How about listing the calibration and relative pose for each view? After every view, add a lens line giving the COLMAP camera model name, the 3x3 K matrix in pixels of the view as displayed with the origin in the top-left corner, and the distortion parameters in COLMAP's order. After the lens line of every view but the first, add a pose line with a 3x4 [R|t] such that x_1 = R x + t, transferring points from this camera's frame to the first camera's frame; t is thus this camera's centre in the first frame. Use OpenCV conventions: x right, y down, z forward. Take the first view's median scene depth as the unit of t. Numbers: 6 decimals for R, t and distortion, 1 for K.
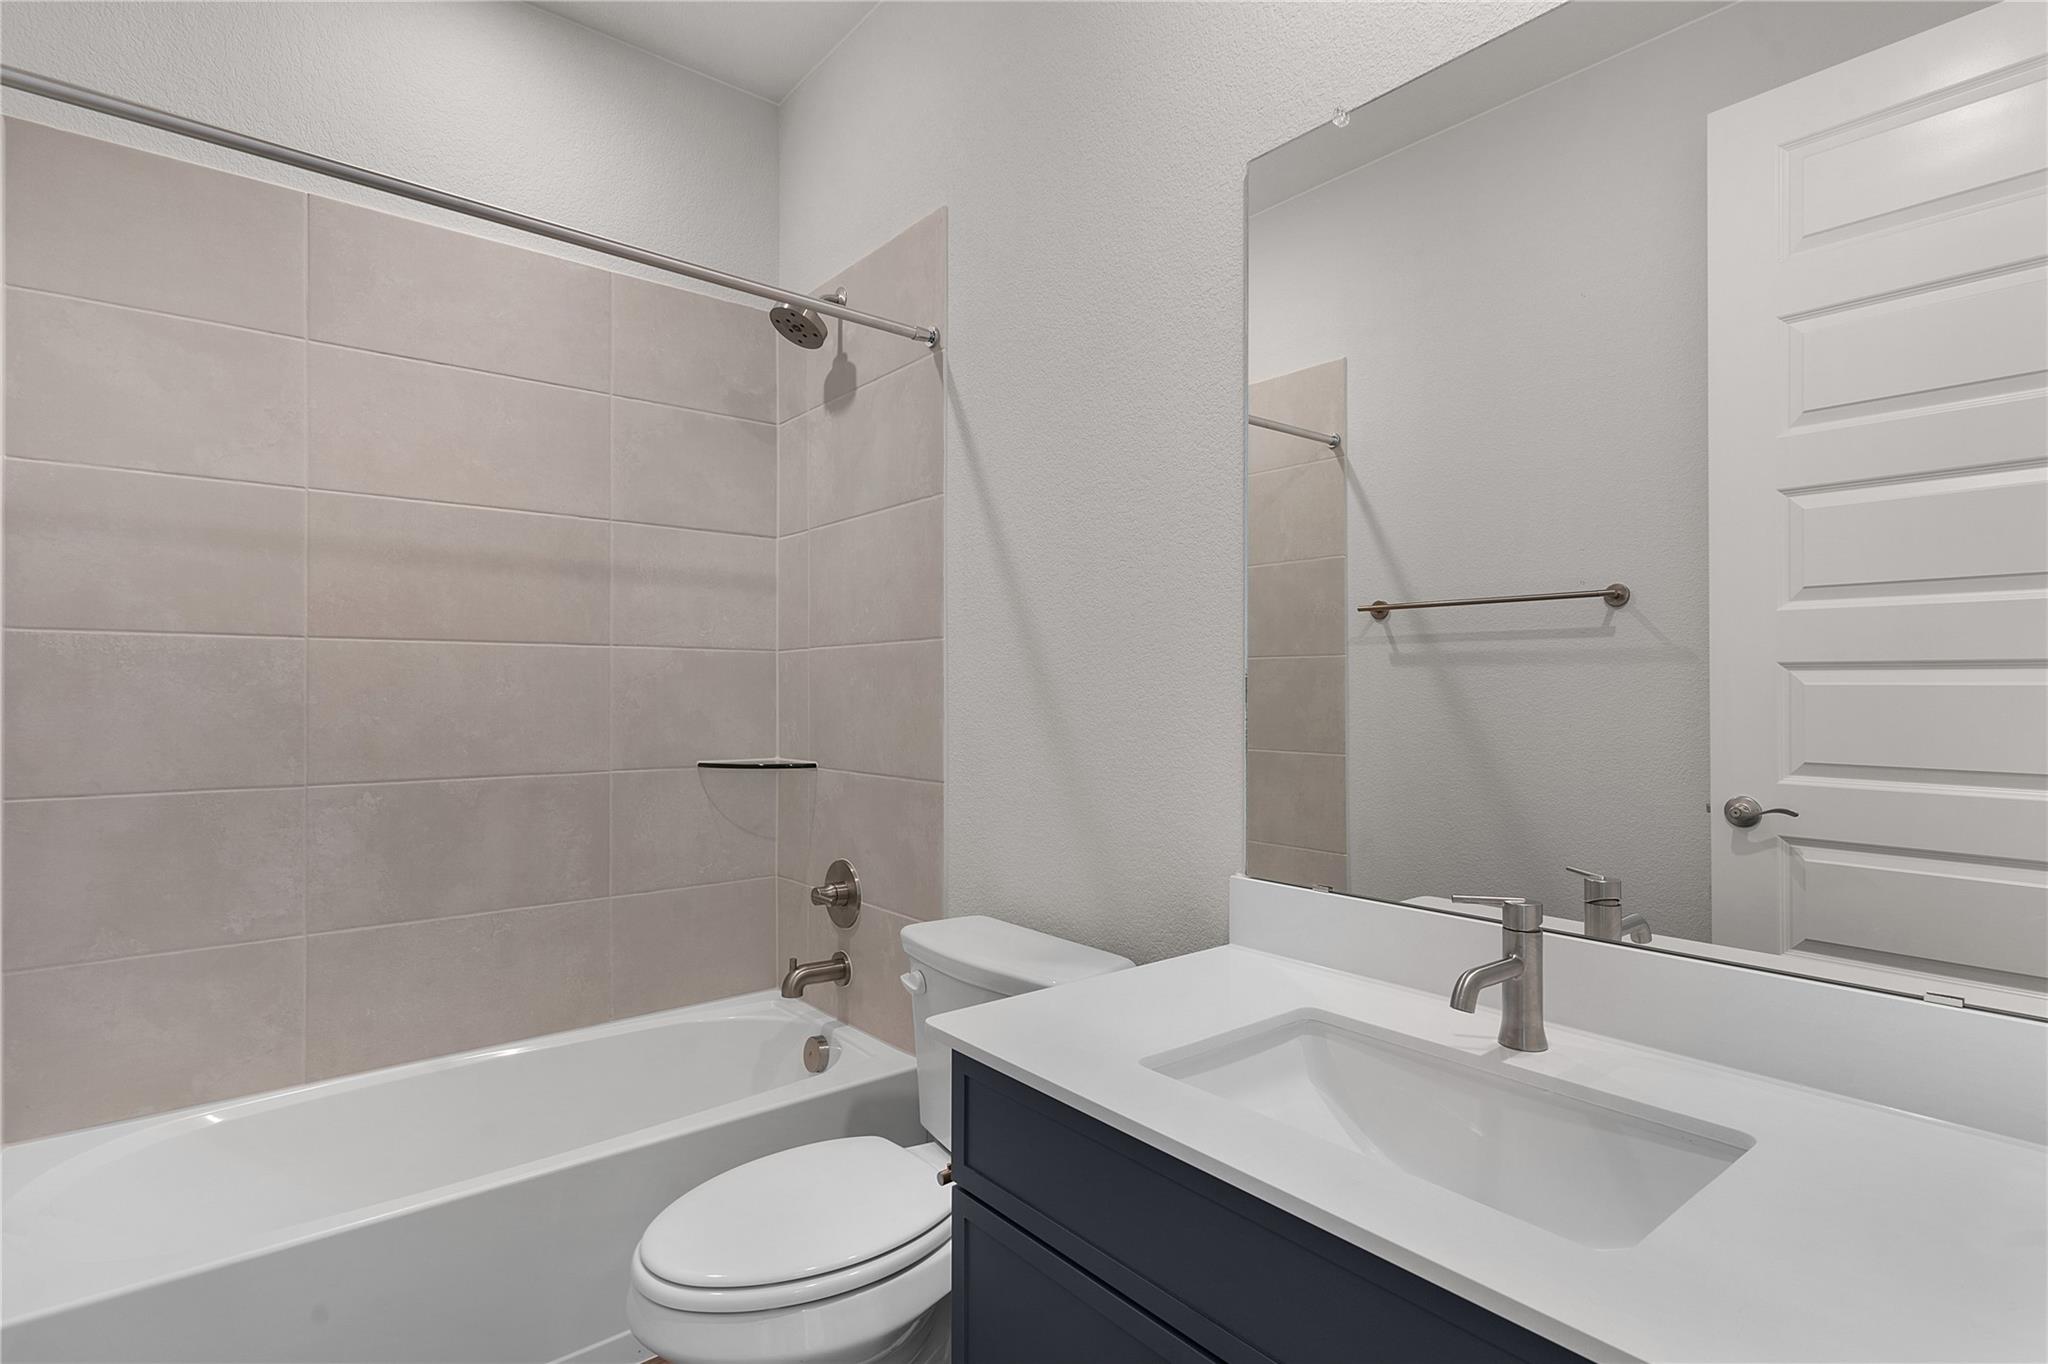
lens RADIAL K [[1005.9, 0, 1024.0], [0, 1005.9, 682.0], [0, 0, 1]] dist [-0.005071, -0.000259]
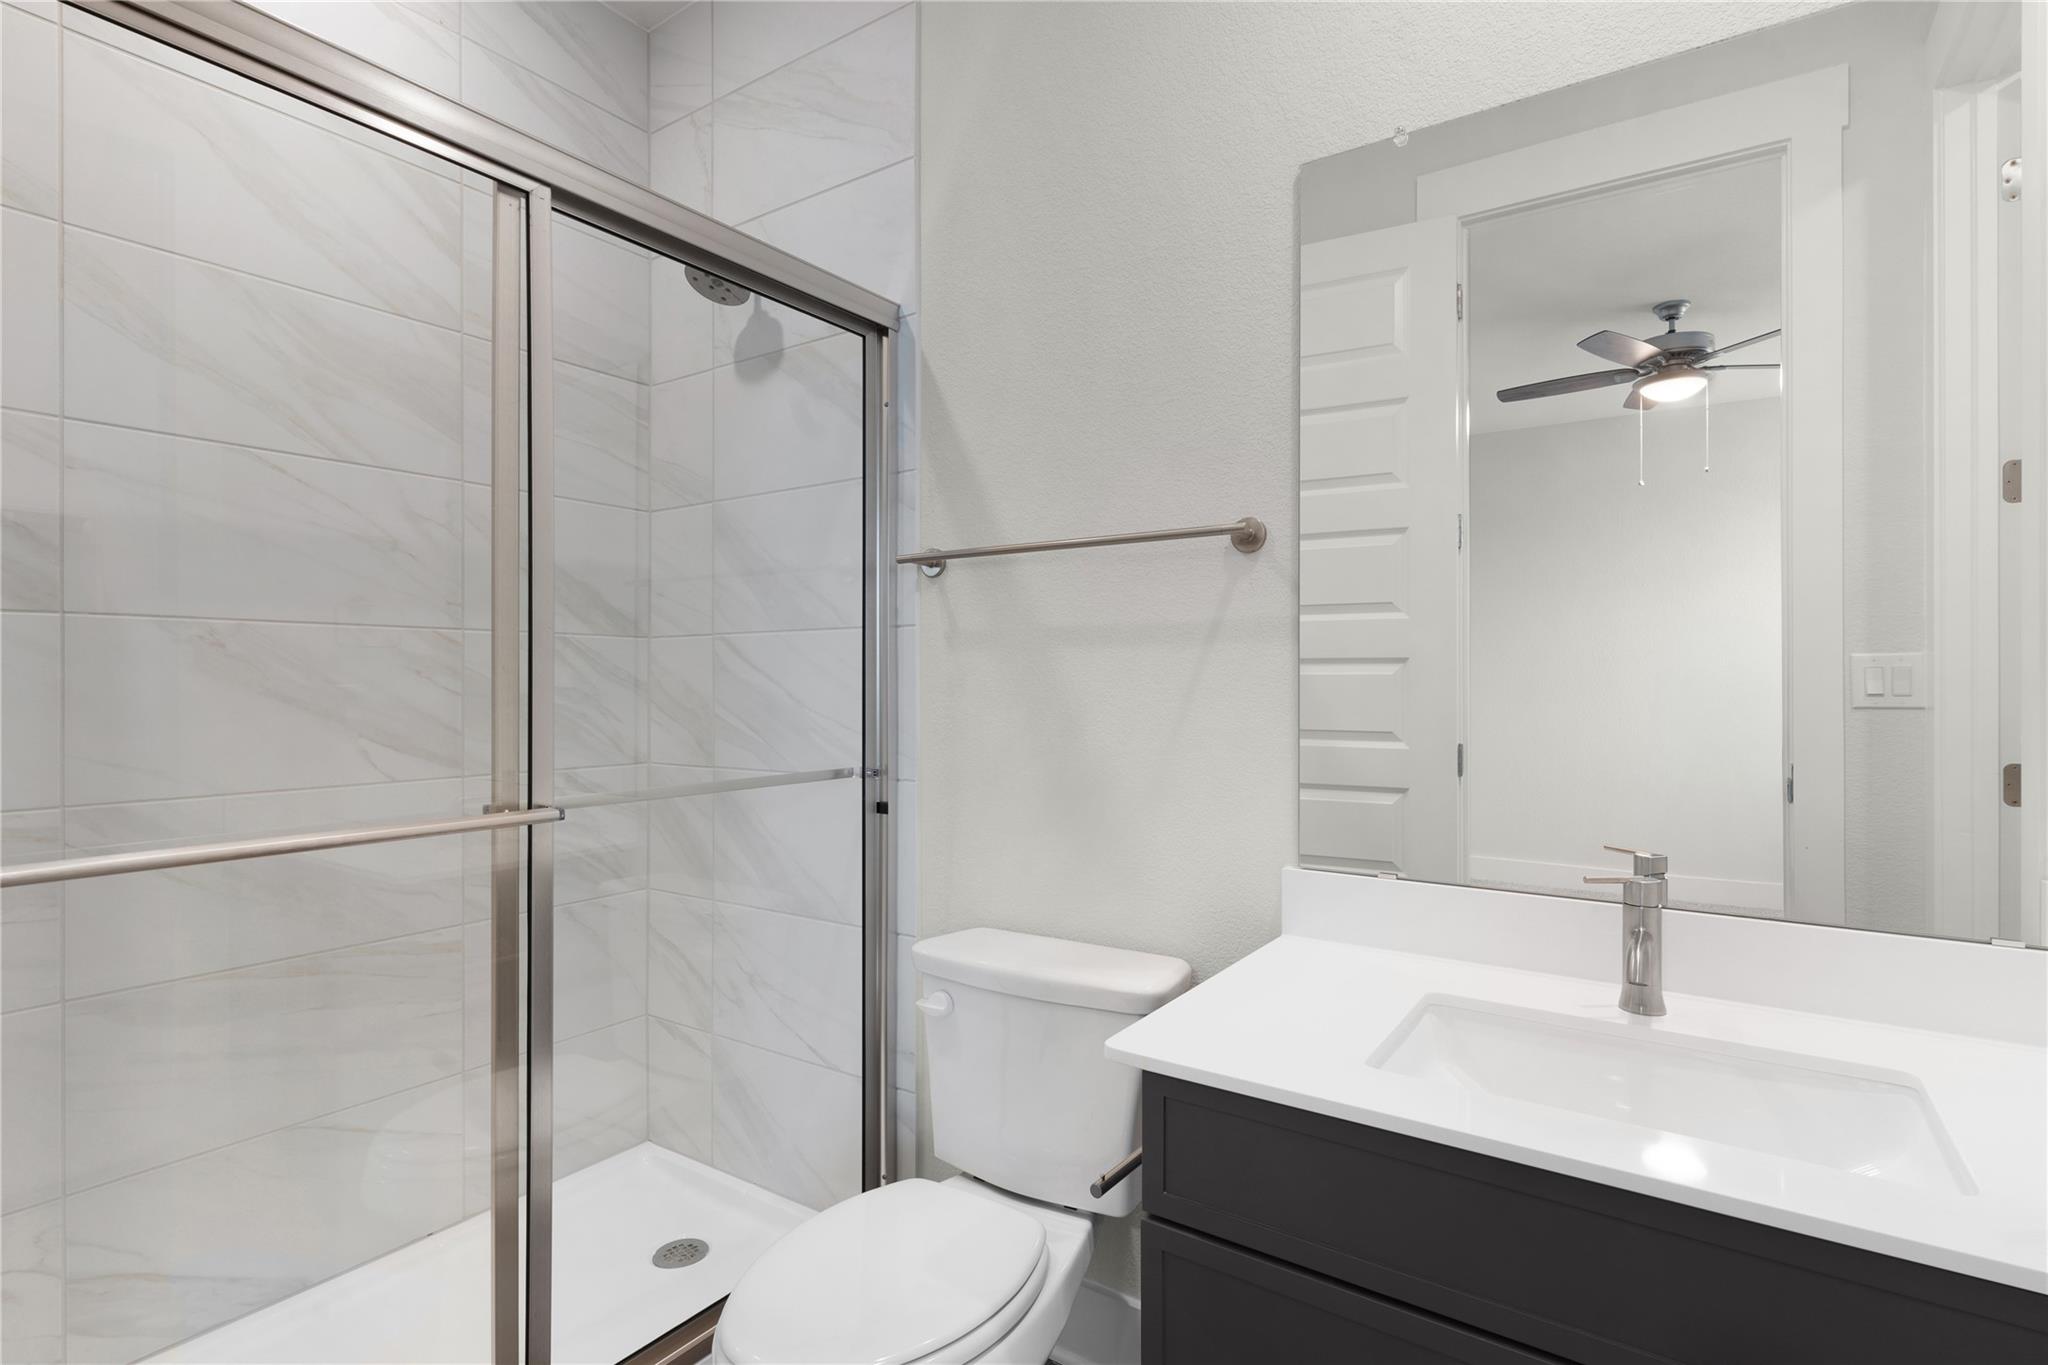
lens RADIAL K [[1003.0, 0, 1024.0], [0, 1003.0, 682.5], [0, 0, 1]] dist [0.001733, -0.000288]
pose [[0.958821, -0.005398, 0.283959, -0.411575], [0.002593, 0.999944, 0.010252, -0.009654], [-0.283999, -0.009094, 0.958782, 0.124229]]
